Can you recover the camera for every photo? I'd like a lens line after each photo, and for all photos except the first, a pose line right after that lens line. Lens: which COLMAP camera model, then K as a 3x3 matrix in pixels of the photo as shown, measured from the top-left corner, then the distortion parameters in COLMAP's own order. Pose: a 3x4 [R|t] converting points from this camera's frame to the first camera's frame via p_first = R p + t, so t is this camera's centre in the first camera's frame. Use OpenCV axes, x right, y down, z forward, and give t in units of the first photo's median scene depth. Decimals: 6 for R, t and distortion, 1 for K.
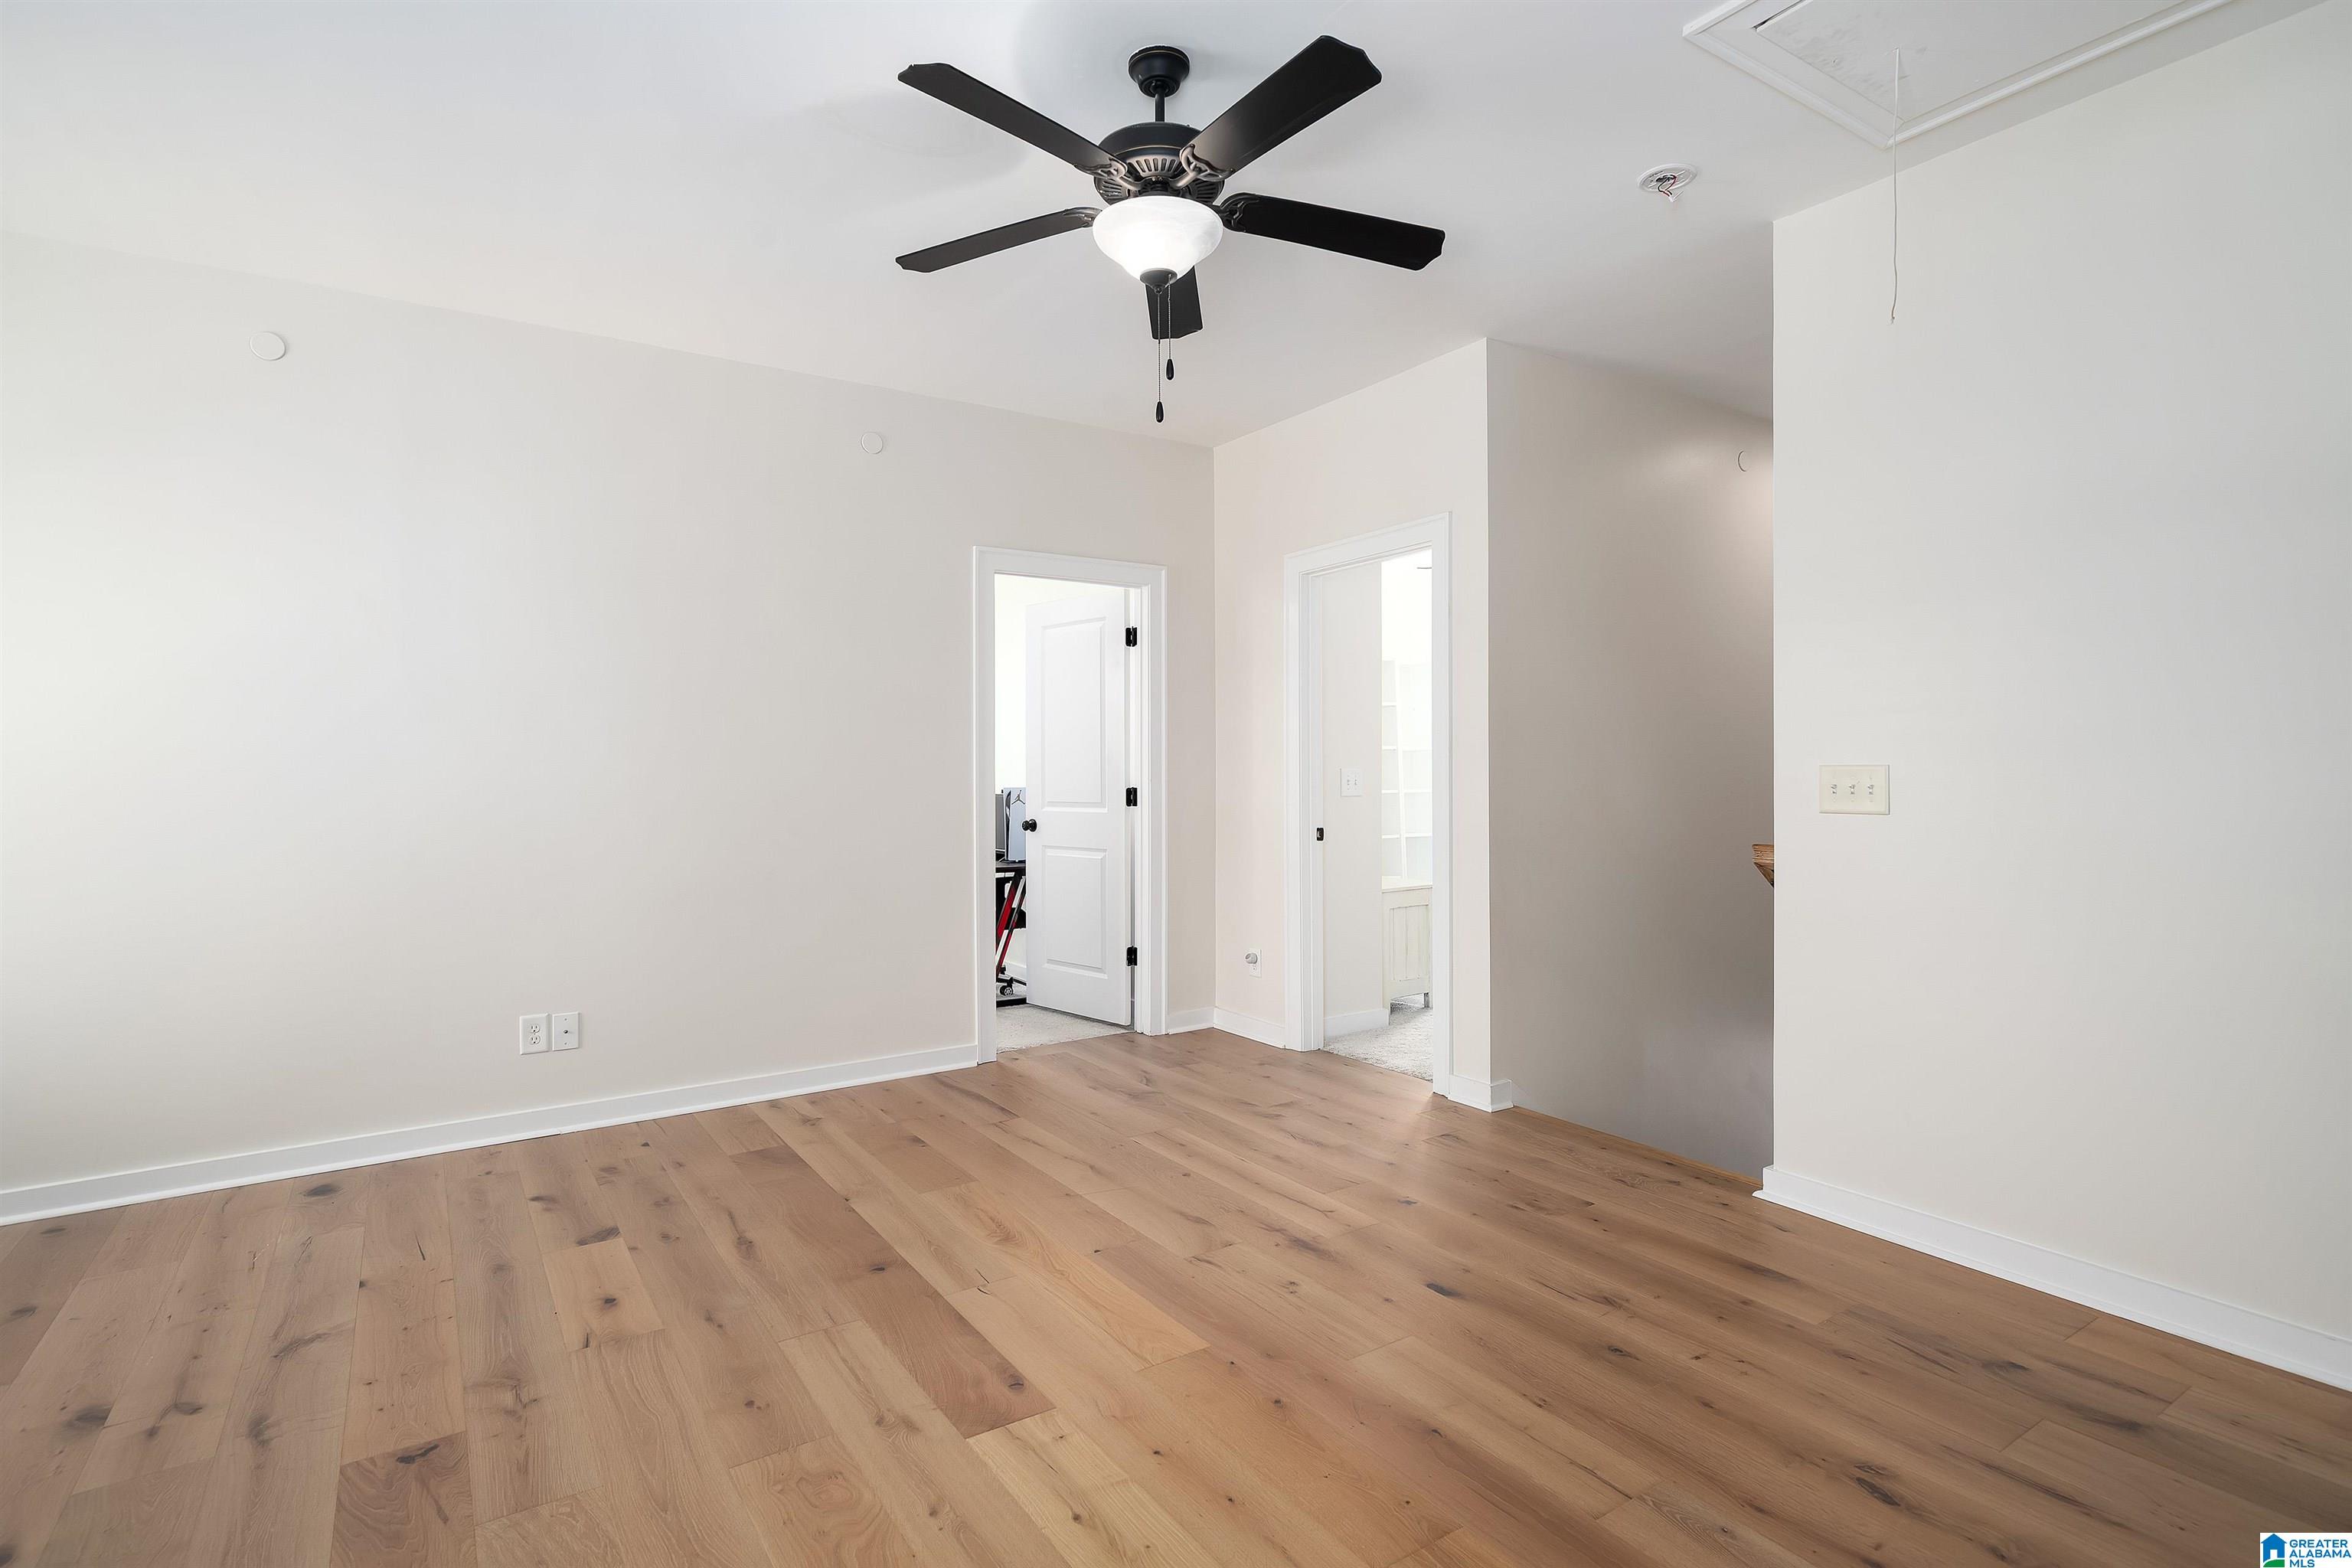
lens RADIAL K [[1154.9, 0, 1176.0], [0, 1154.9, 784.0], [0, 0, 1]] dist [0.000093, 0.000065]
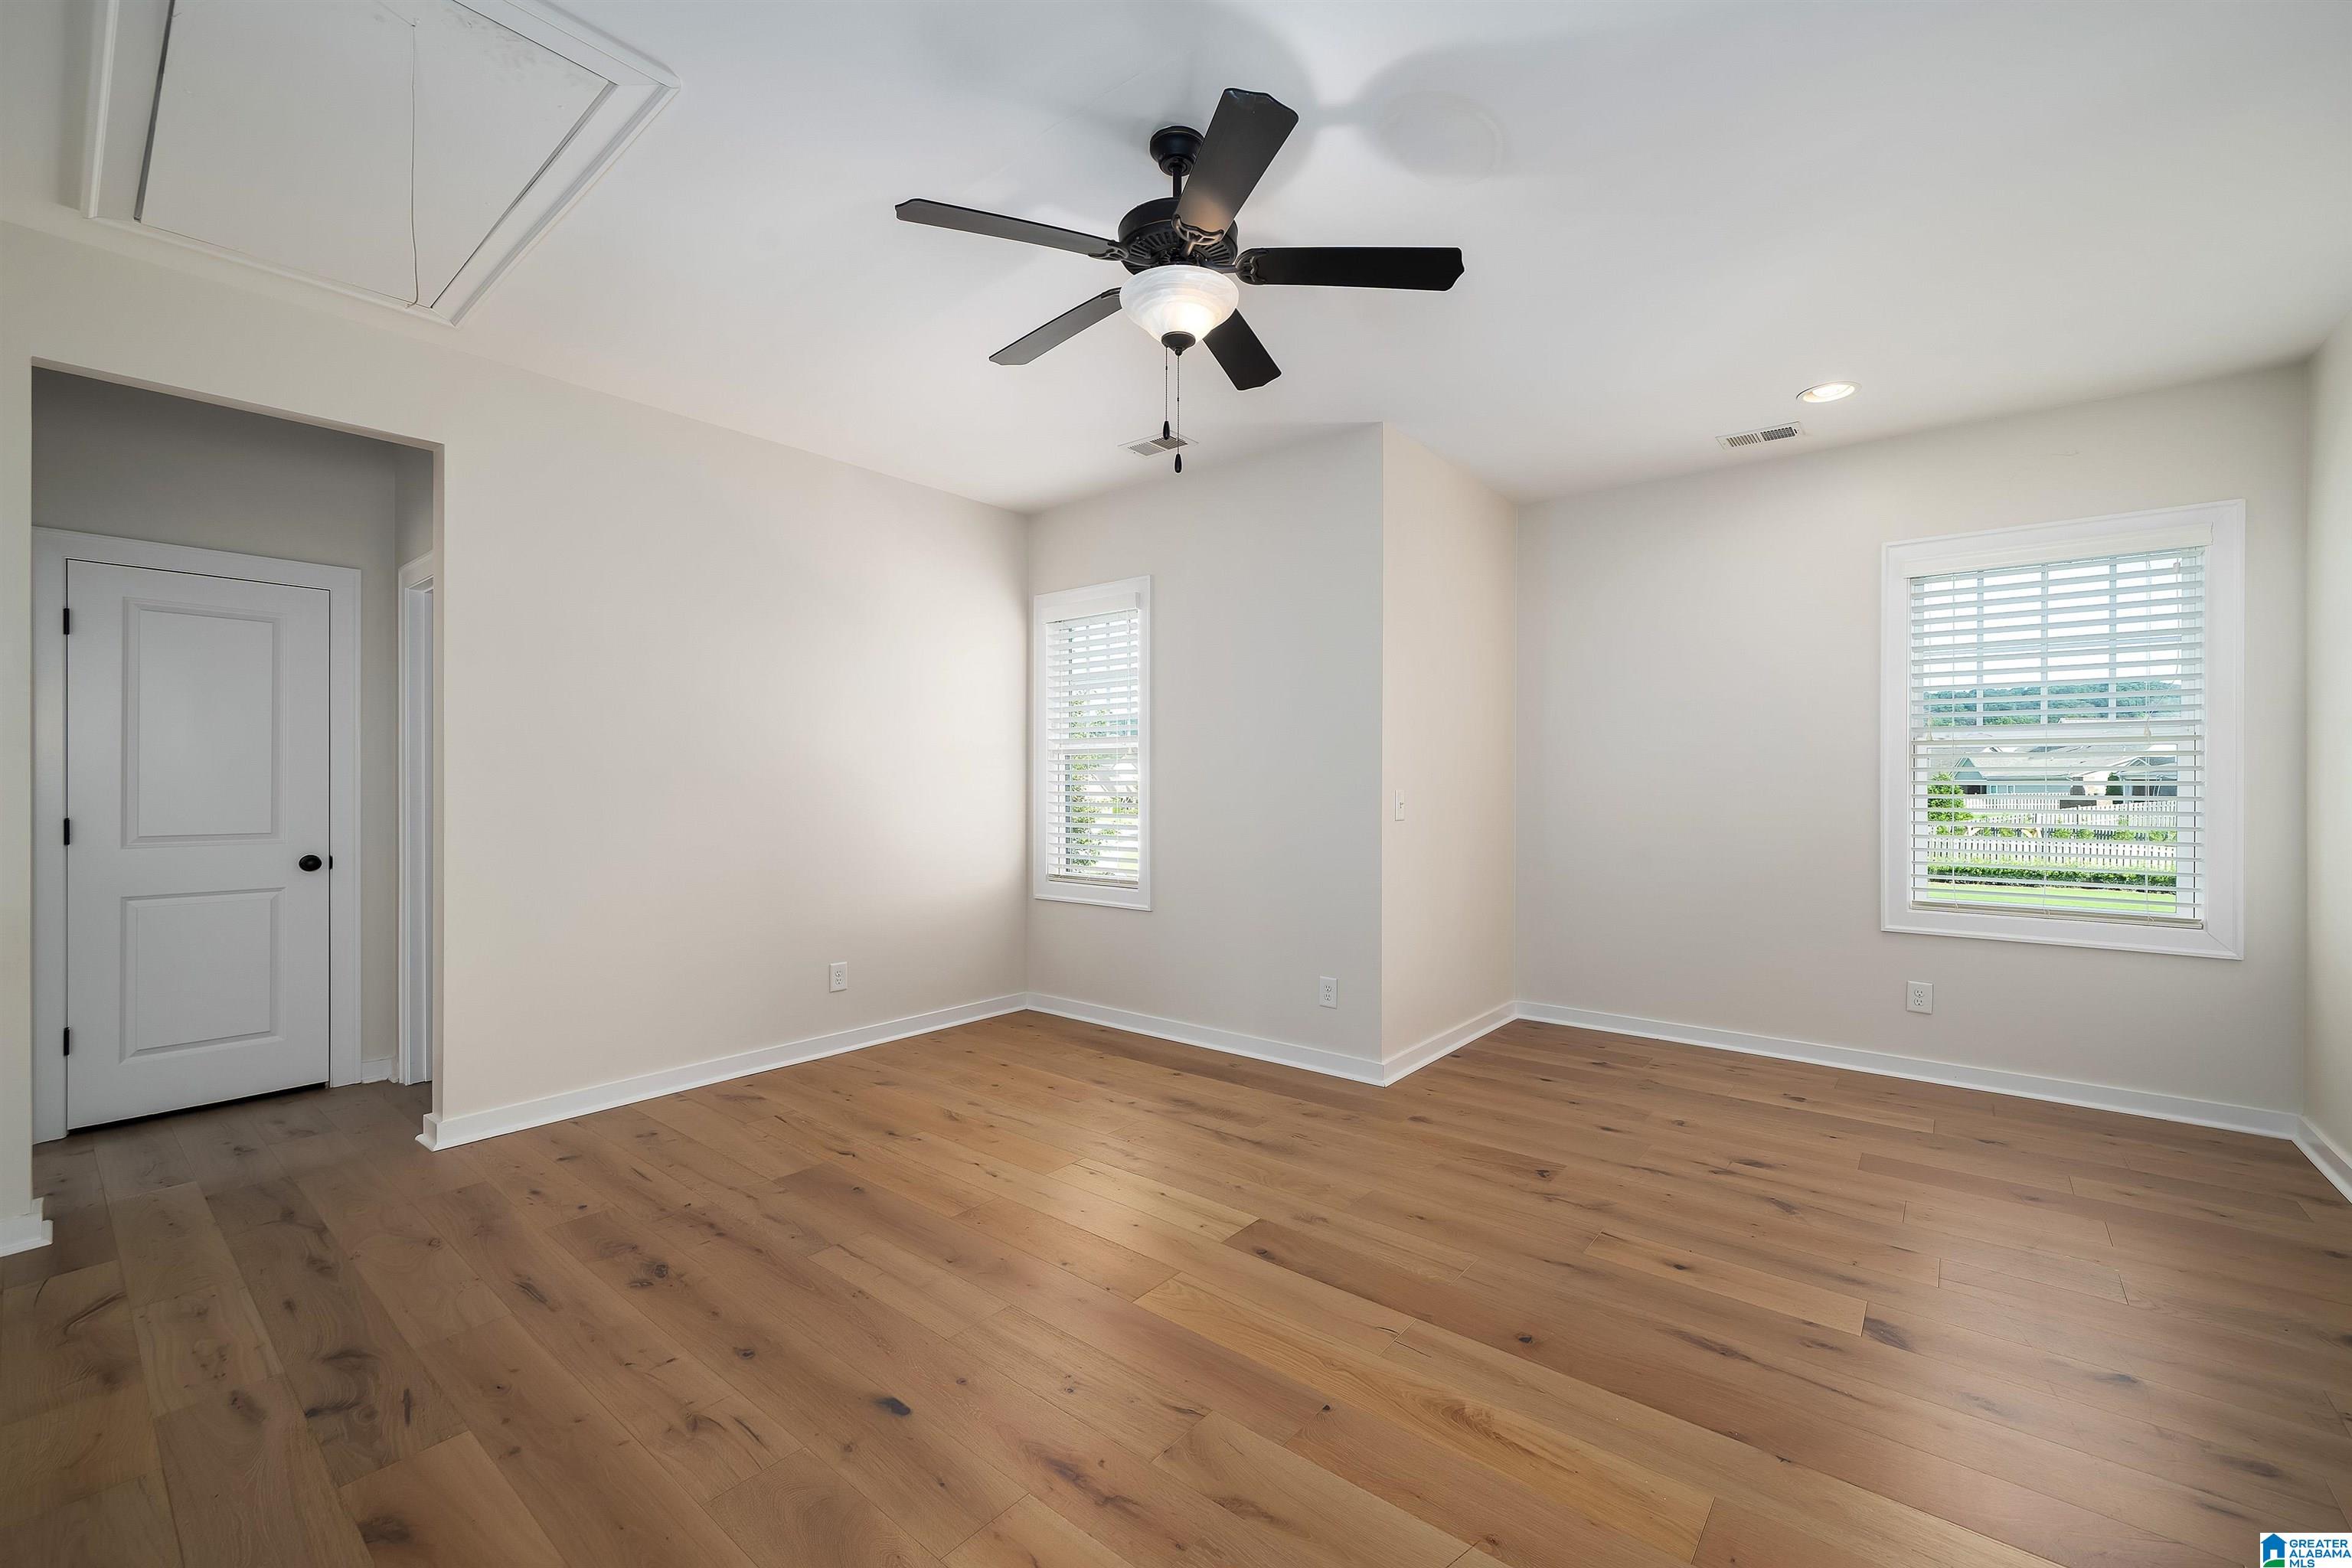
lens RADIAL K [[924.4, 0, 1175.7], [0, 924.4, 769.7], [0, 0, 1]] dist [-0.000443, -0.000107]
pose [[-0.954421, 0.001755, -0.298457, 0.267776], [0.002000, 0.999998, -0.000515, -0.033773], [0.298455, -0.001089, -0.954423, 1.948799]]
